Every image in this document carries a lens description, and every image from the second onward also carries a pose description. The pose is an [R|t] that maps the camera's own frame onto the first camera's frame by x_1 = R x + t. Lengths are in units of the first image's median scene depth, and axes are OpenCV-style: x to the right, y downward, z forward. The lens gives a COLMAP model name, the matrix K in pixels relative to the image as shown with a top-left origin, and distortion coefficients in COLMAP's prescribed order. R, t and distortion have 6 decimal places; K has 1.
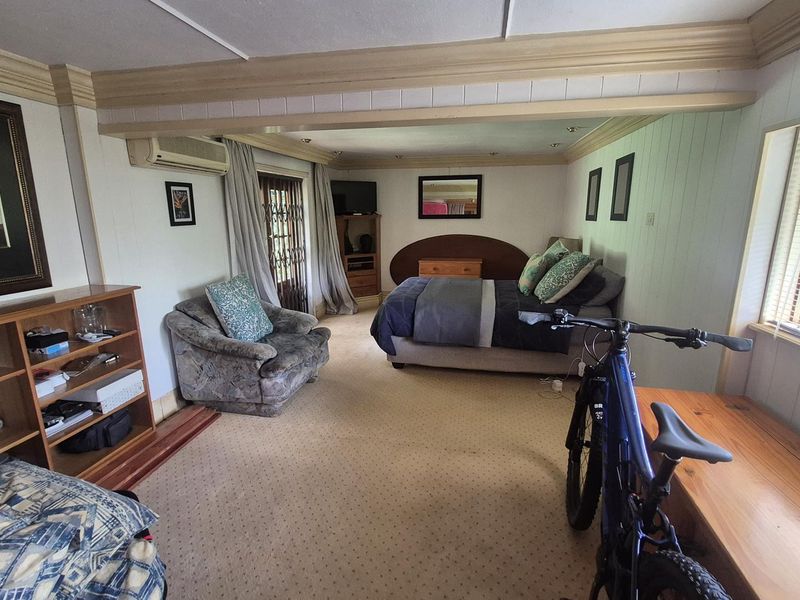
lens RADIAL K [[404.1, 0, 400.1], [0, 404.1, 299.6], [0, 0, 1]] dist [0.011711, -0.003059]
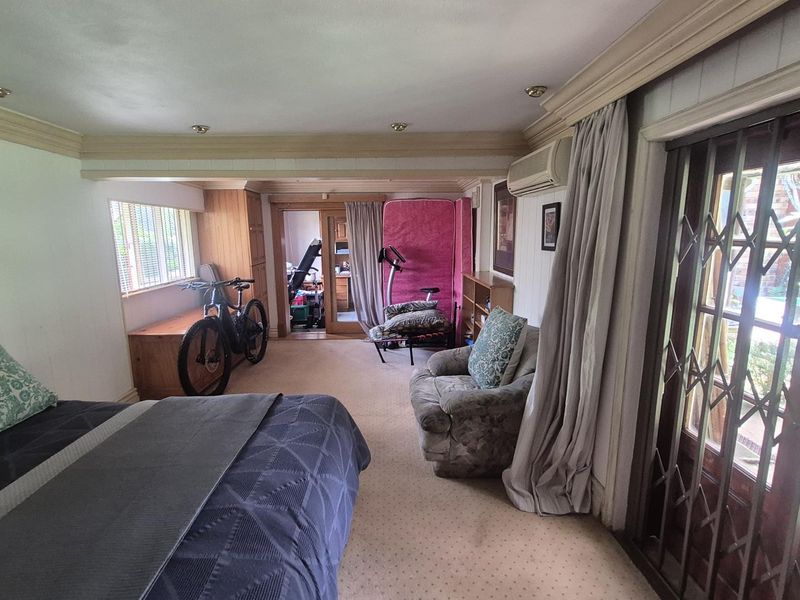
lens RADIAL K [[404.1, 0, 400.6], [0, 404.1, 302.5], [0, 0, 1]] dist [0.011711, -0.003059]
pose [[-0.973162, 0.051511, -0.224281, -0.004340], [-0.039460, 0.922836, 0.383167, -0.309220], [0.226711, 0.381734, -0.896036, 1.343907]]
